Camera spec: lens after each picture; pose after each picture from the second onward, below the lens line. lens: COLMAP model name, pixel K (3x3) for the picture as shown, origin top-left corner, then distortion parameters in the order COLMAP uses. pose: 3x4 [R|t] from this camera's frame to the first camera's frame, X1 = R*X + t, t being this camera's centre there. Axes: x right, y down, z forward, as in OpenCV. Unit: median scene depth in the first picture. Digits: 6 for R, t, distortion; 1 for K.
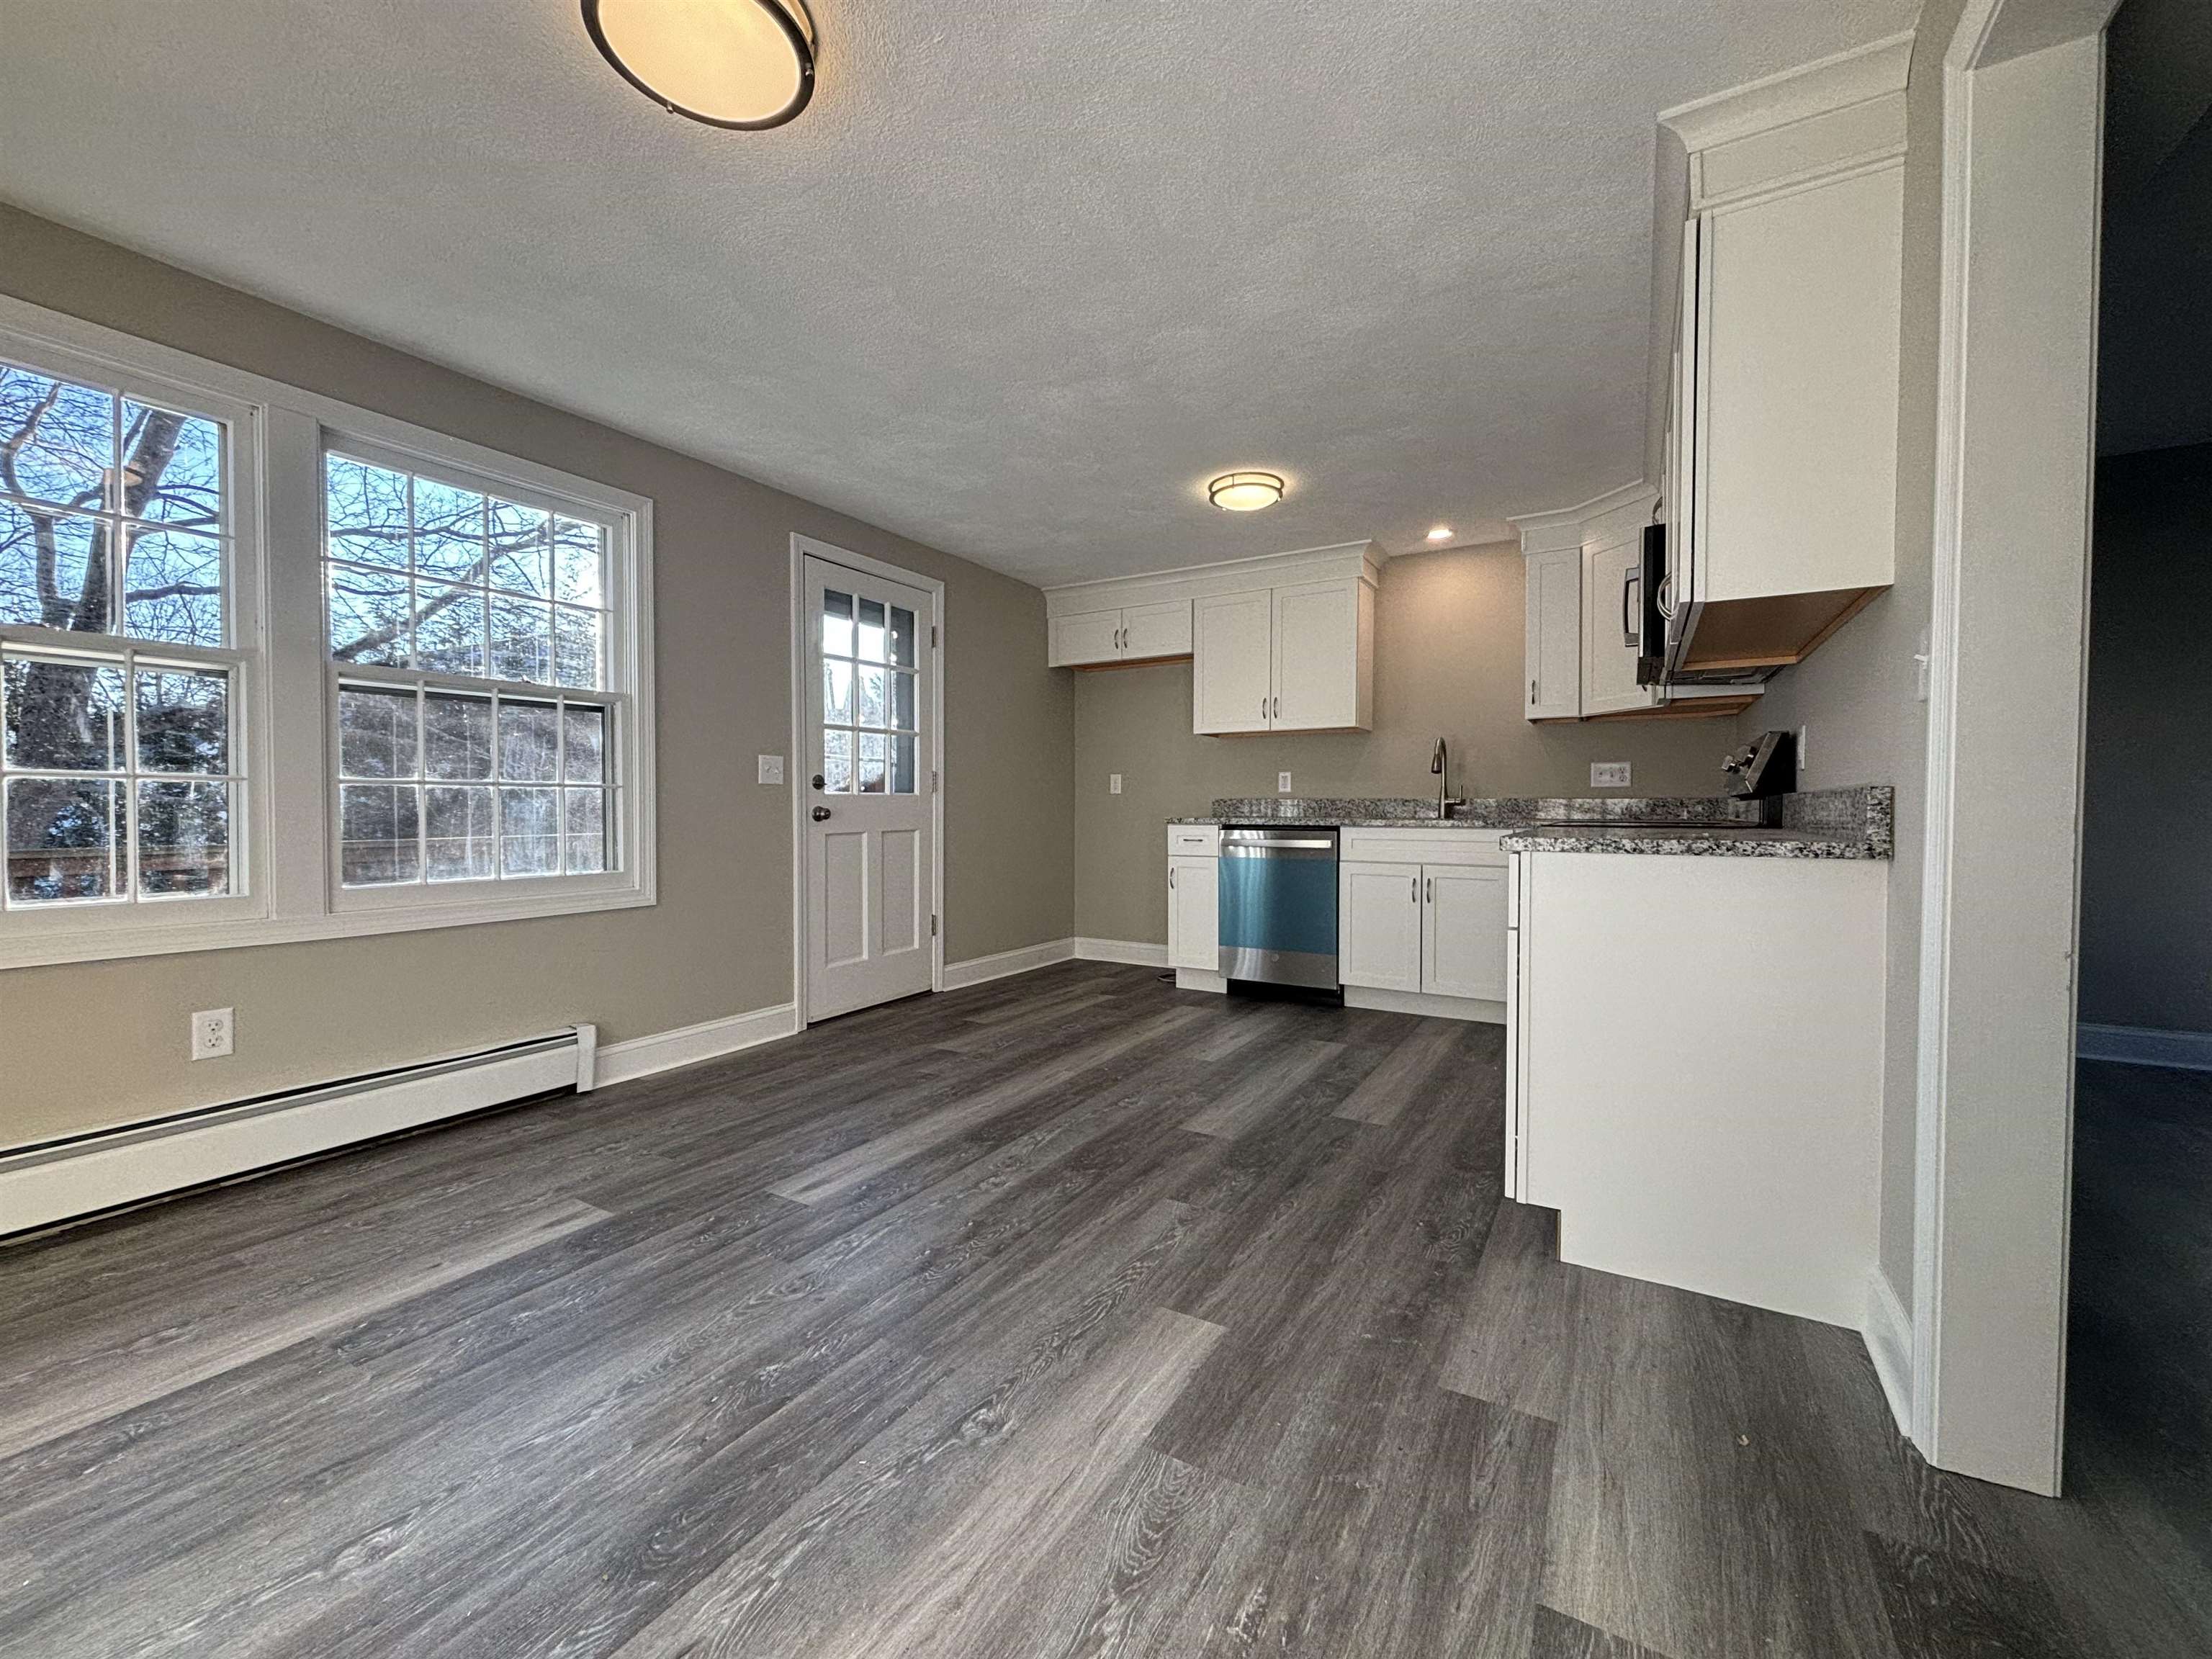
lens RADIAL K [[890.9, 0, 1108.5], [0, 890.9, 826.2], [0, 0, 1]] dist [-0.000982, 0.000376]
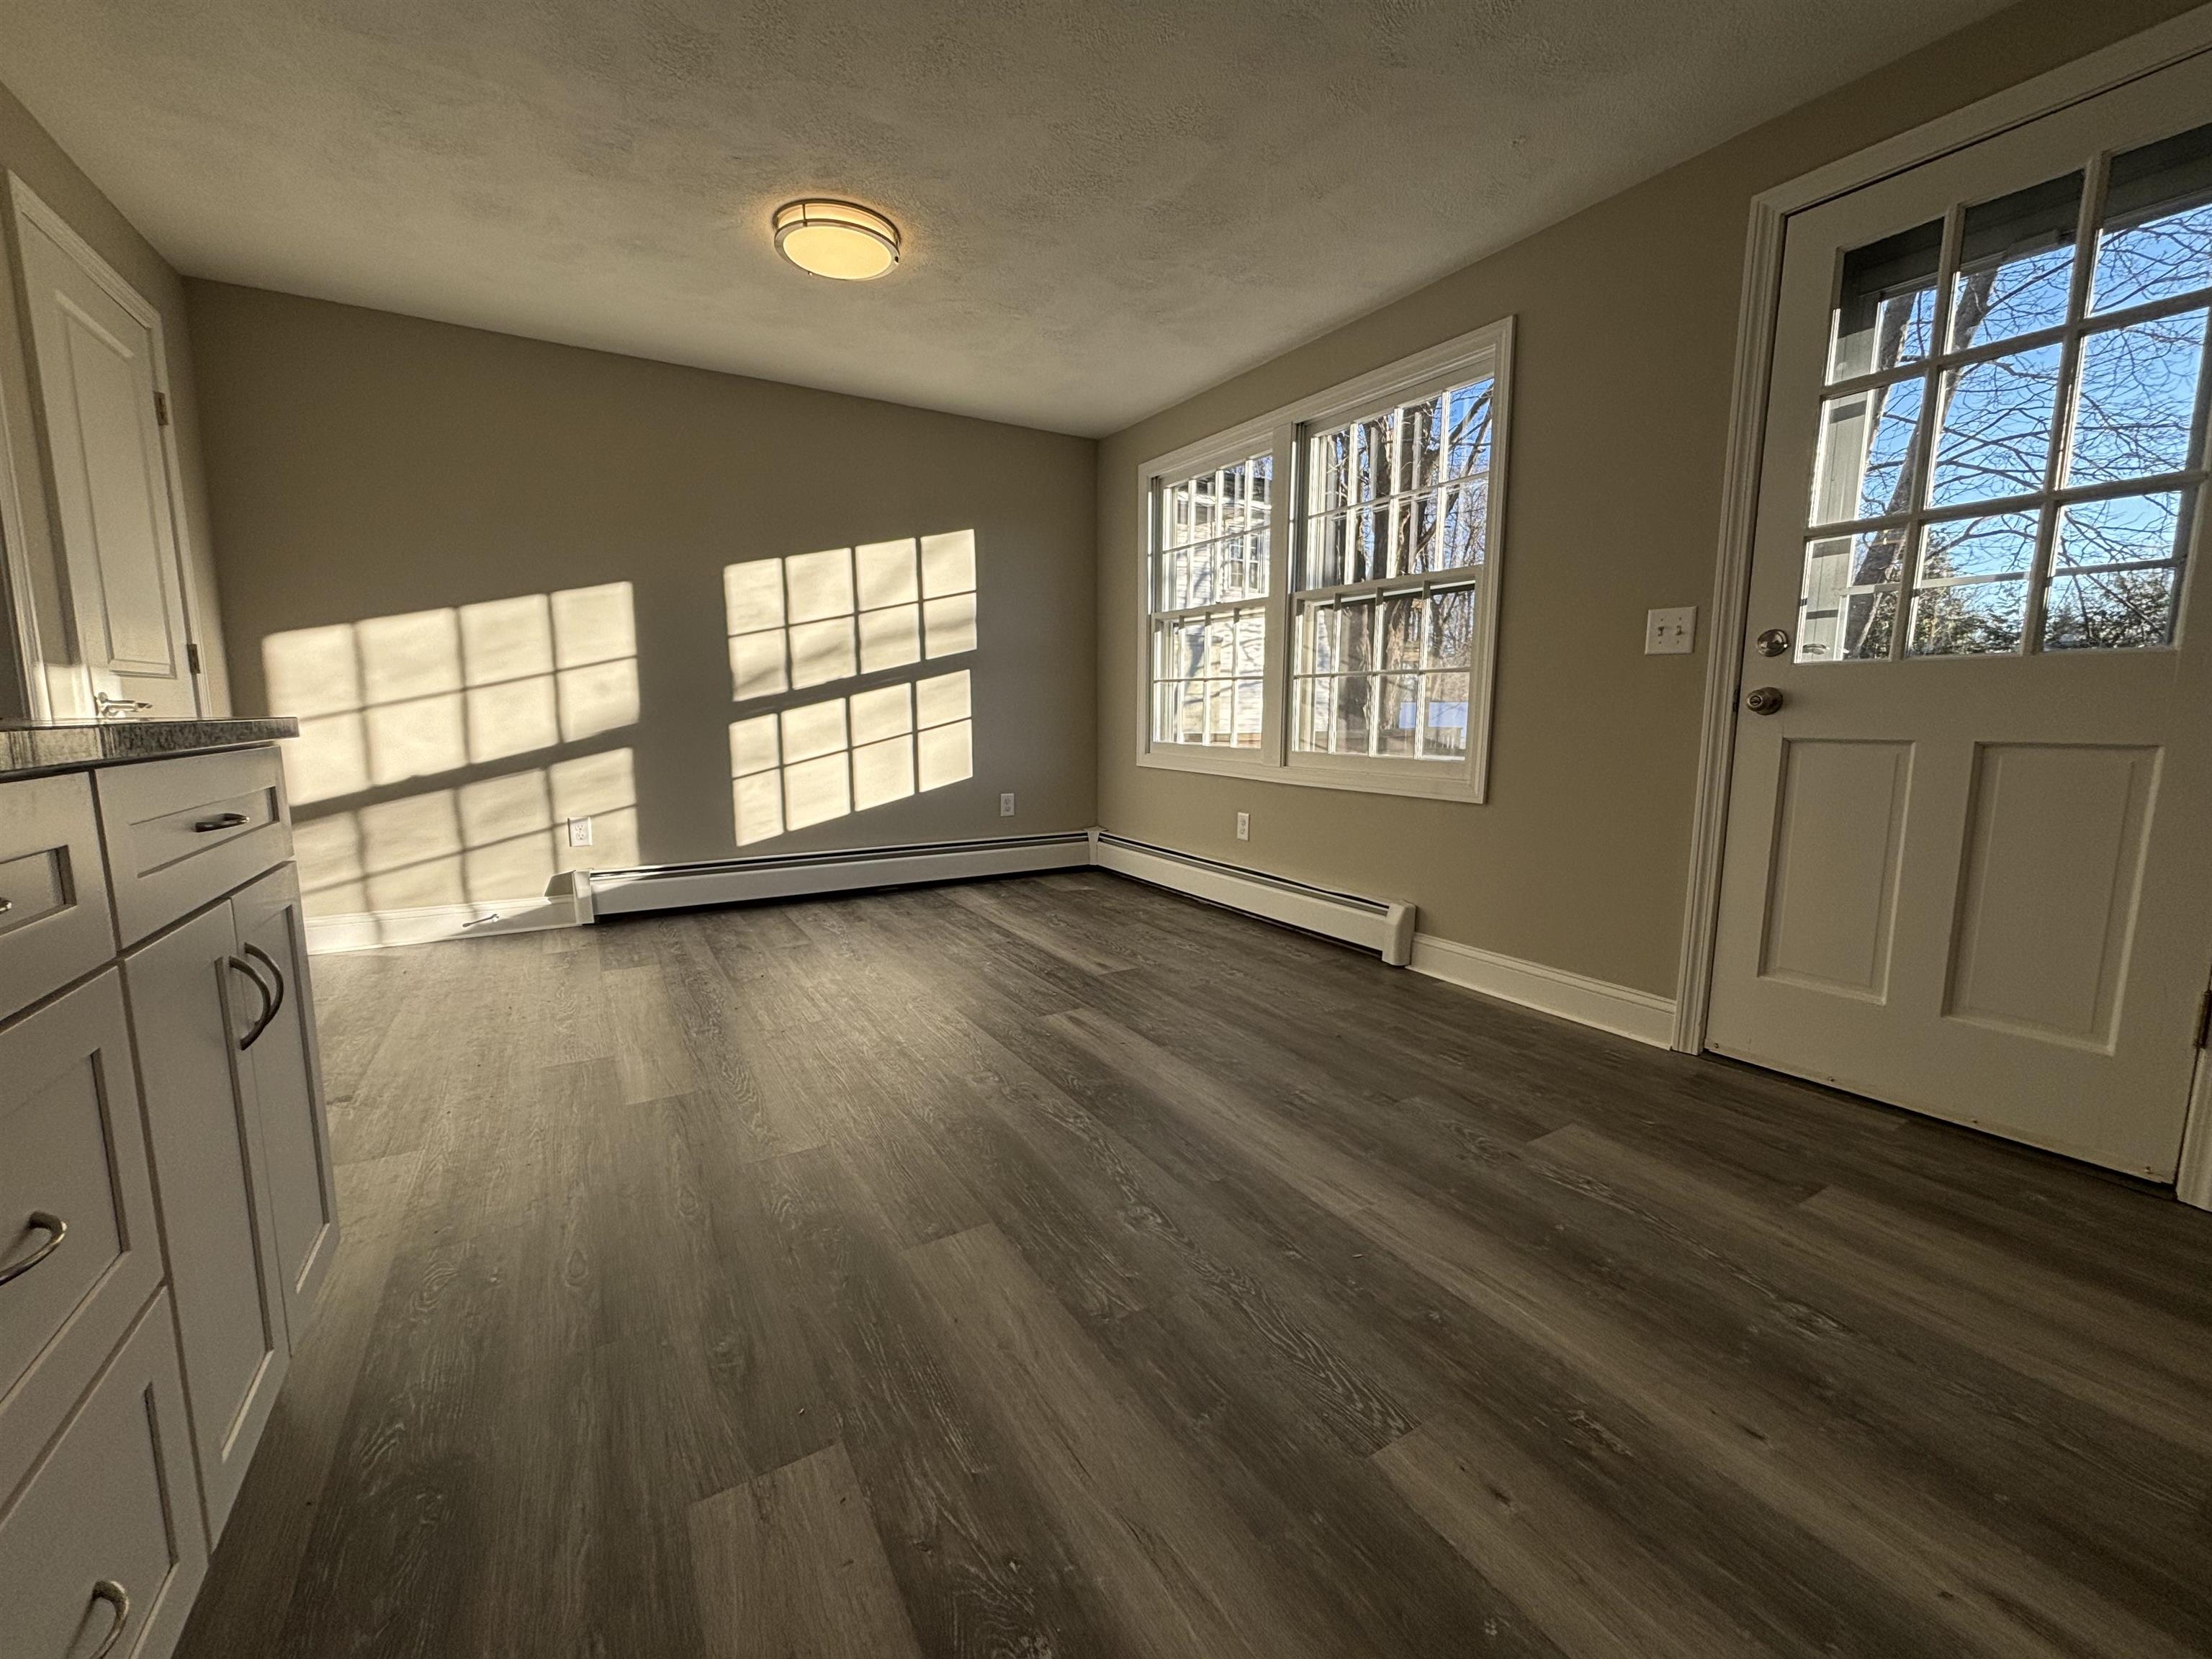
lens RADIAL K [[890.9, 0, 1111.6], [0, 890.9, 818.7], [0, 0, 1]] dist [-0.000982, 0.000376]
pose [[-0.471184, 0.110607, -0.875072, 0.566401], [-0.023969, 0.990134, 0.138057, -0.012781], [0.881709, 0.086025, -0.463884, 1.411088]]
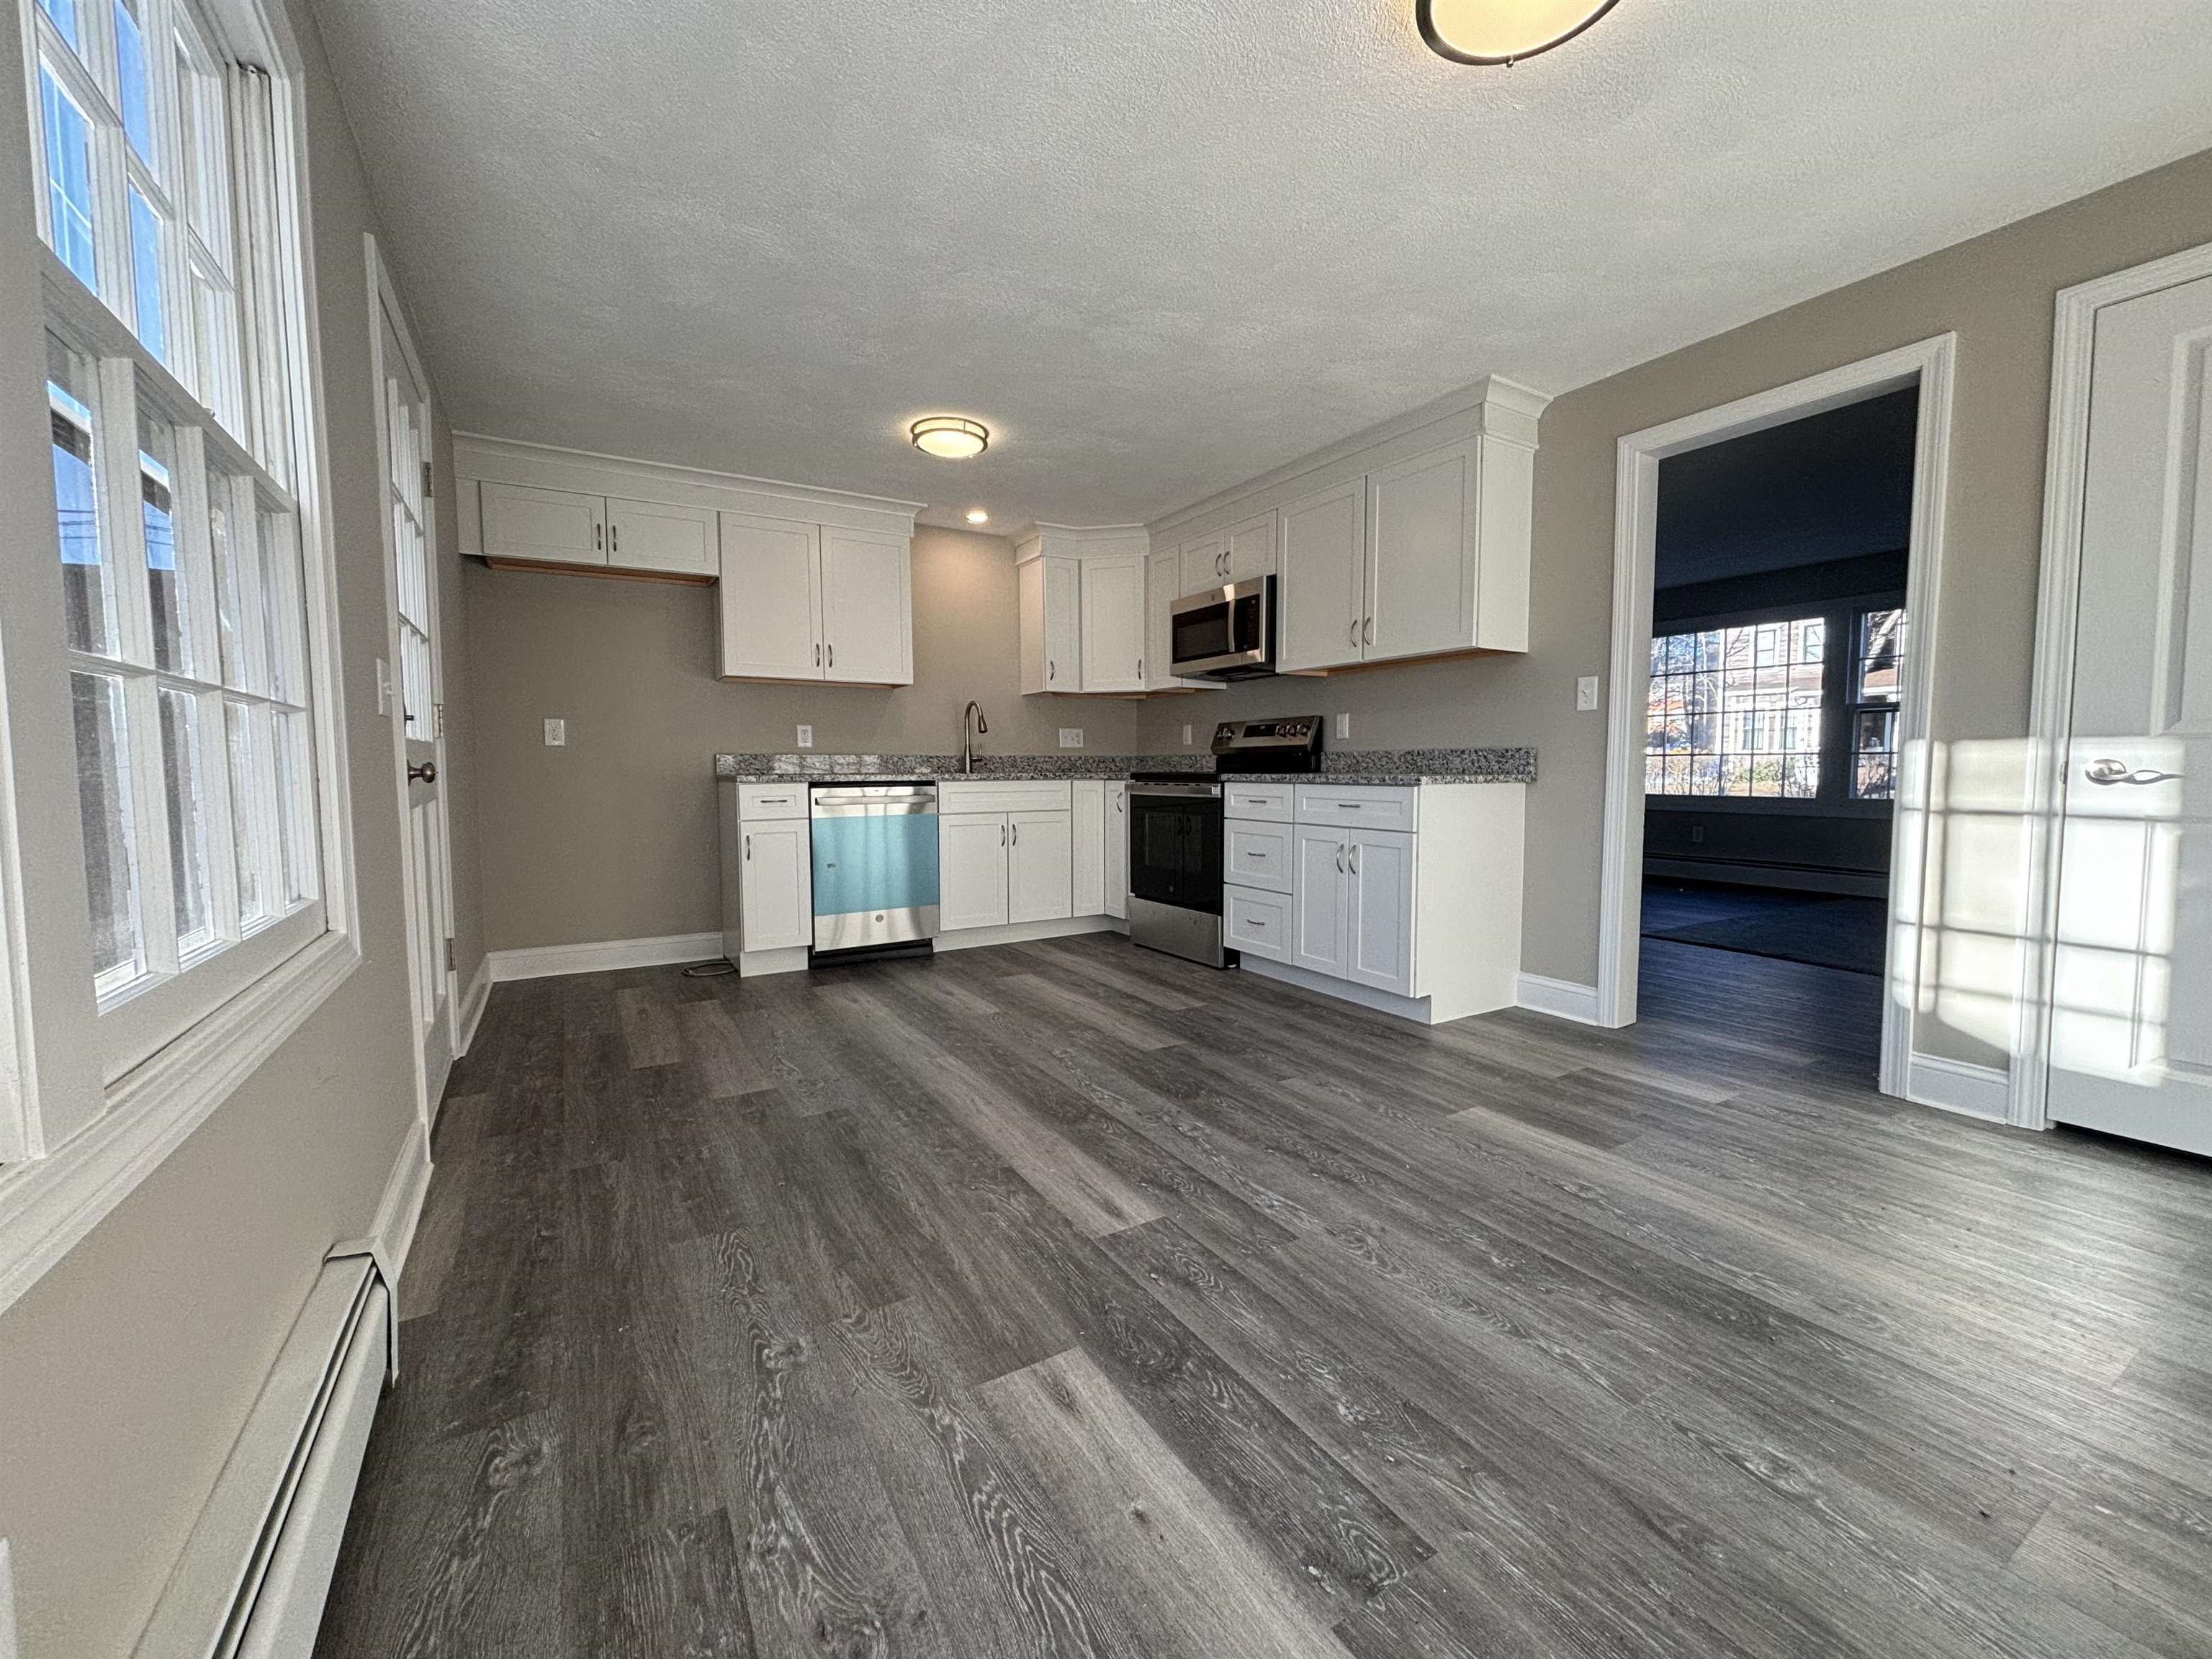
lens RADIAL K [[890.9, 0, 1111.5], [0, 890.9, 826.3], [0, 0, 1]] dist [-0.000982, 0.000376]
pose [[0.471704, -0.061344, 0.879621, -0.946481], [0.024529, 0.998104, 0.056453, -0.000502], [-0.881416, -0.005053, 0.472314, 0.554334]]
